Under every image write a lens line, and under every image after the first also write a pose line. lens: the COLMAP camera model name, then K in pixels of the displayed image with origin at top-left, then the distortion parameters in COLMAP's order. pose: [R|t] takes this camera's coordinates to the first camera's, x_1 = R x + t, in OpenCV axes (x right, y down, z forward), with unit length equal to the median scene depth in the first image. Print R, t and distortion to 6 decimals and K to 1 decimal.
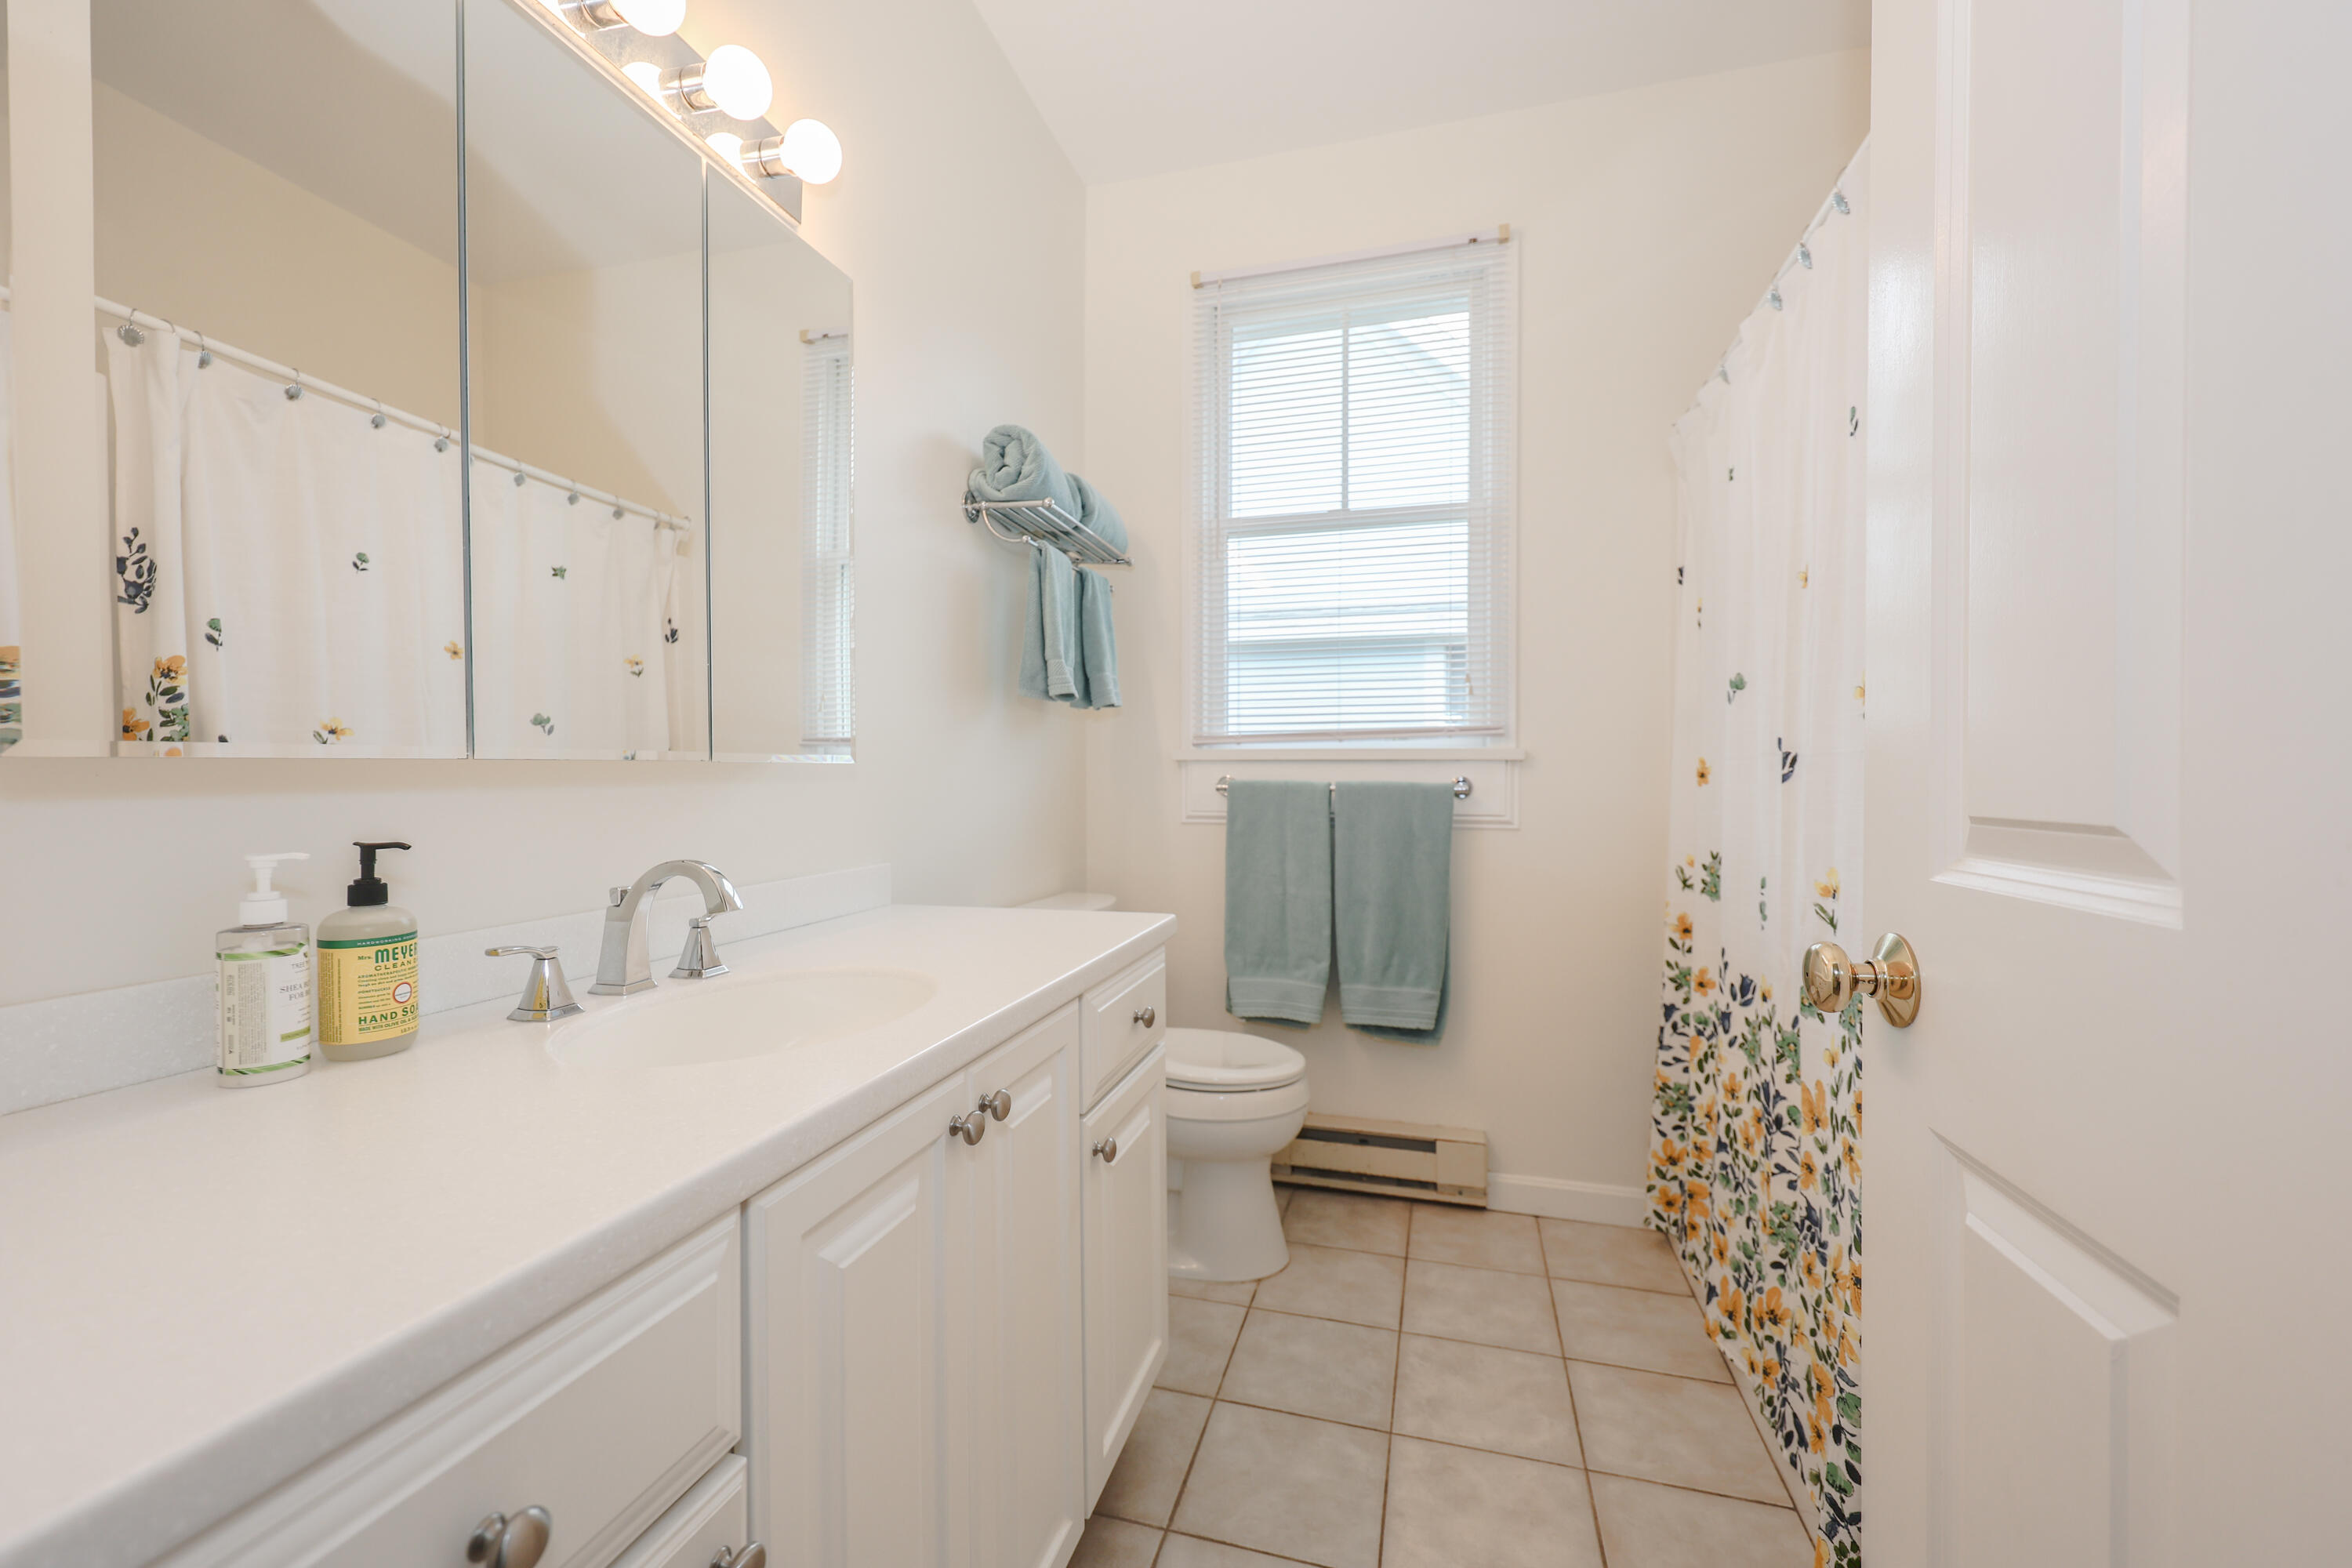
lens RADIAL K [[958.1, 0, 1163.4], [0, 958.1, 782.4], [0, 0, 1]] dist [-0.008596, 0.000766]
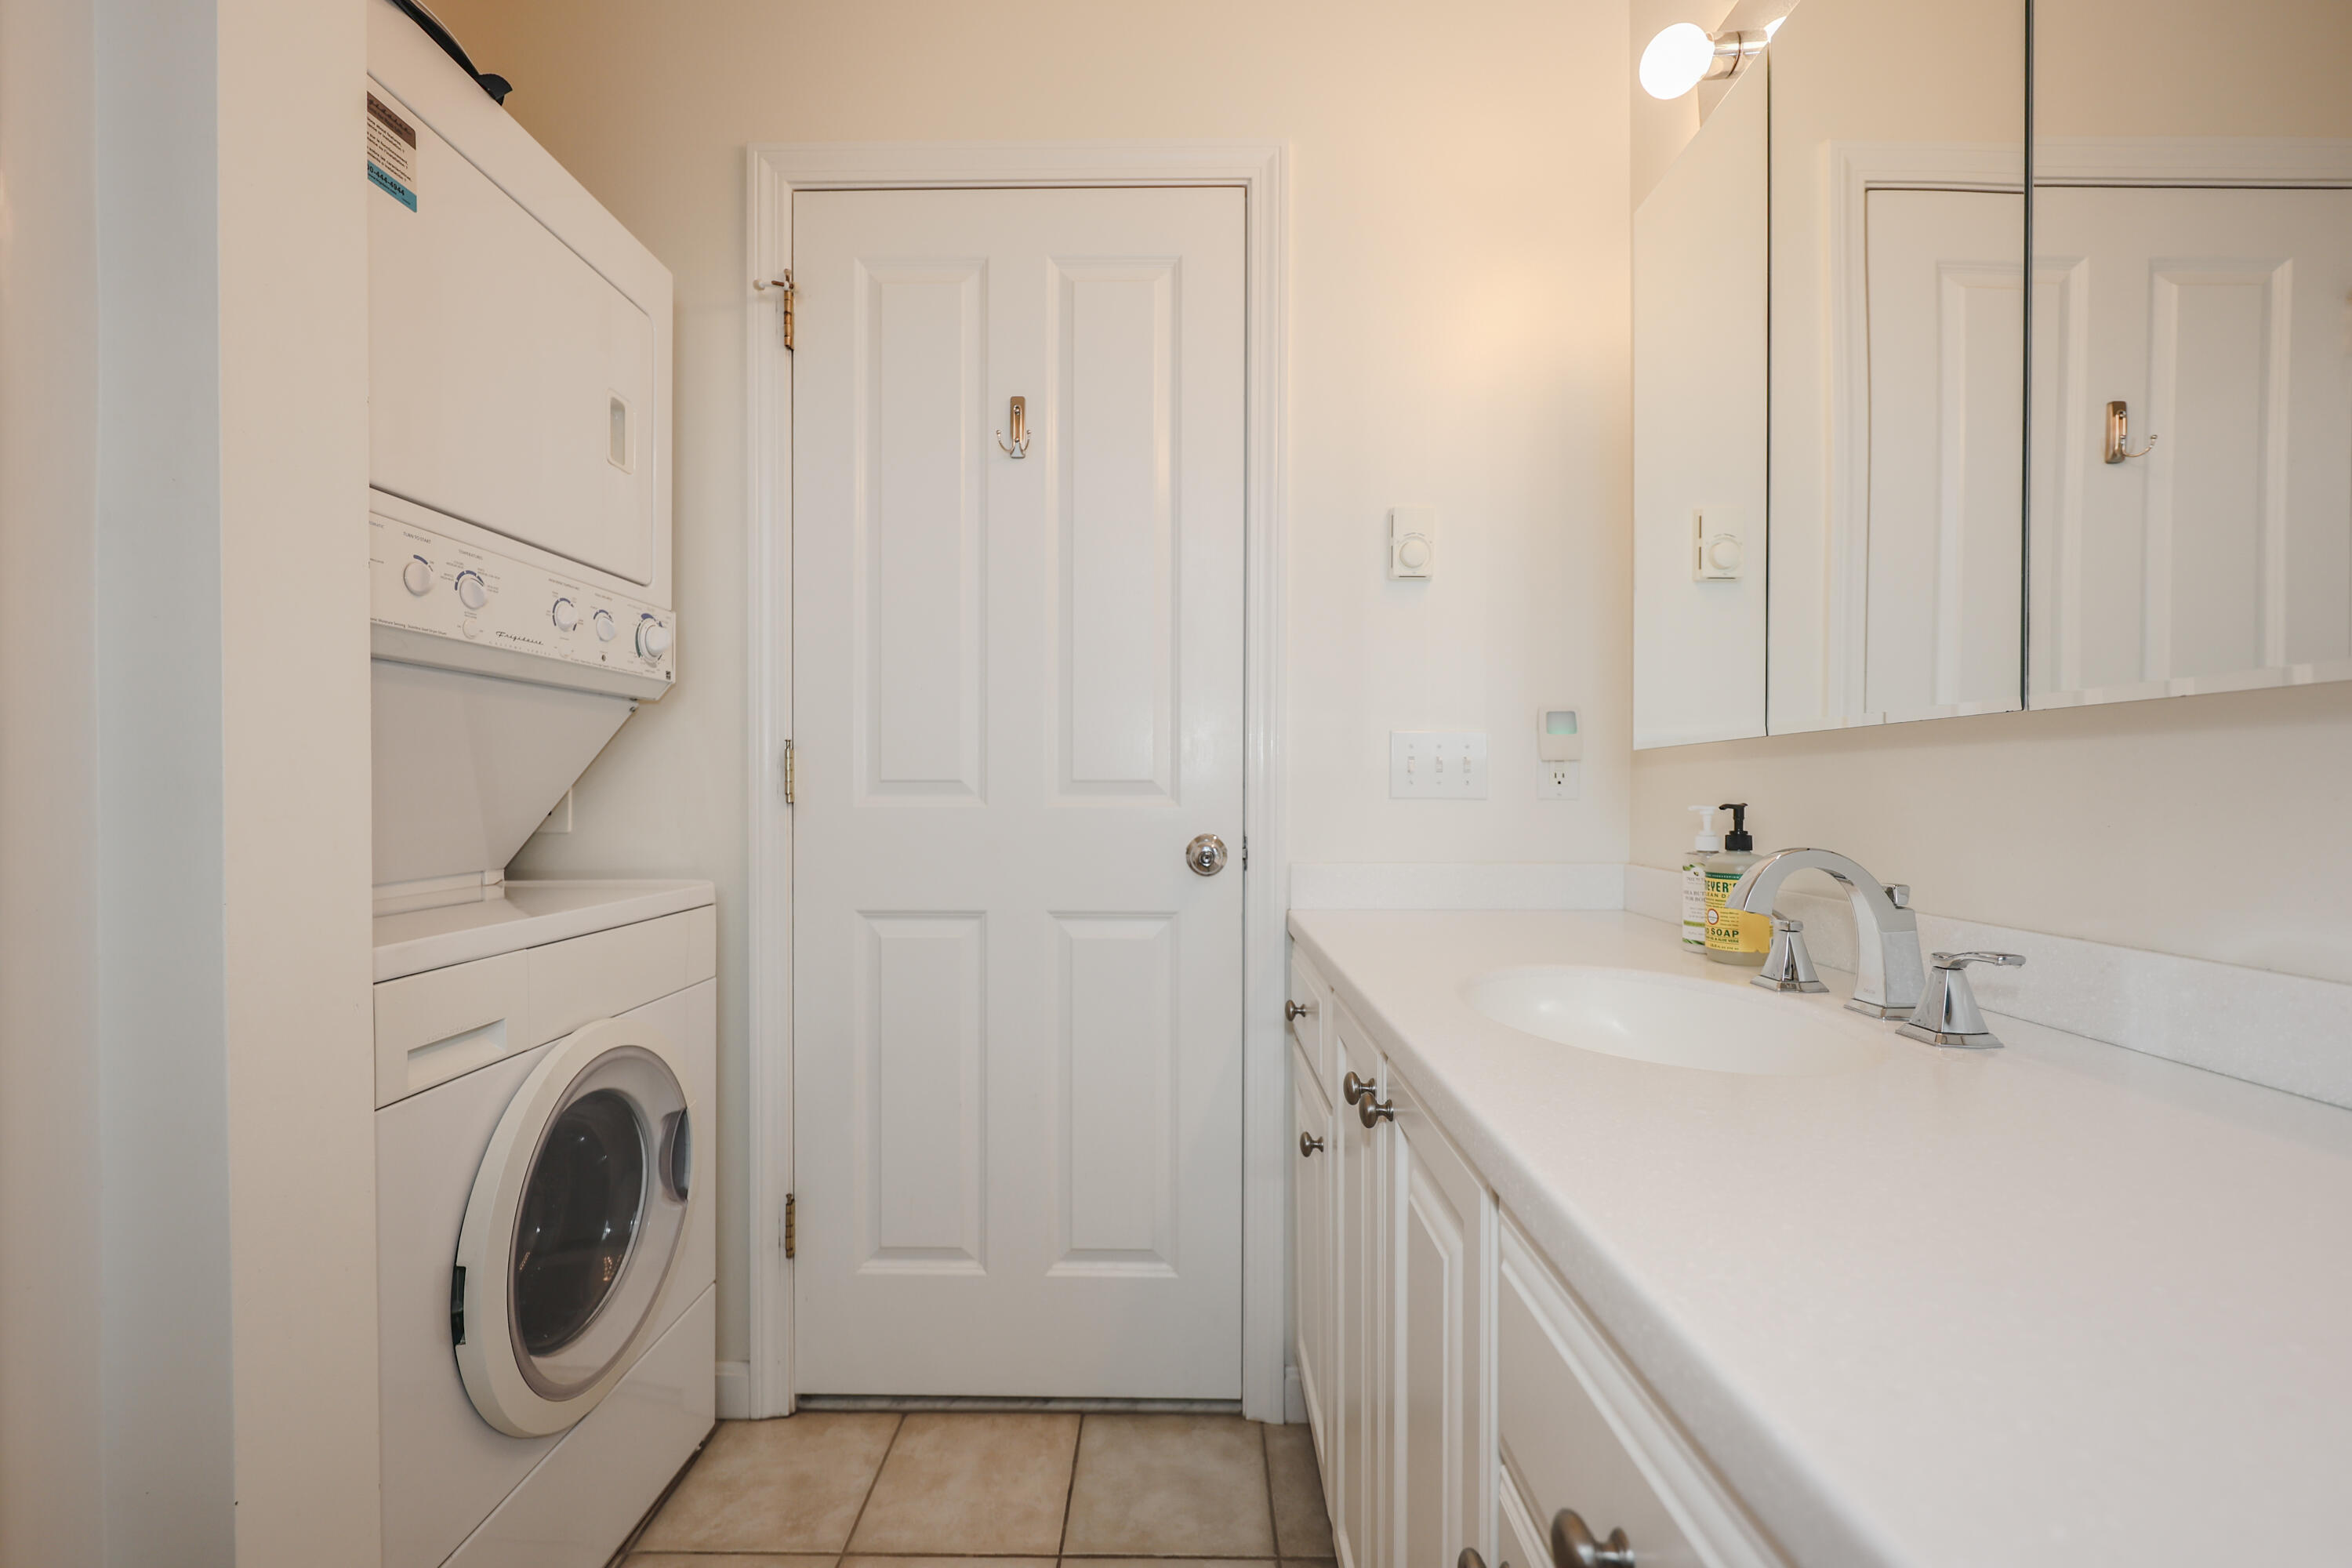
lens RADIAL K [[958.1, 0, 1163.4], [0, 958.1, 782.4], [0, 0, 1]] dist [-0.008596, 0.000766]
pose [[-0.963565, -0.014029, -0.267104, 0.218070], [-0.006568, 0.999563, -0.028805, 0.077469], [0.267392, -0.026001, -0.963237, 1.980414]]
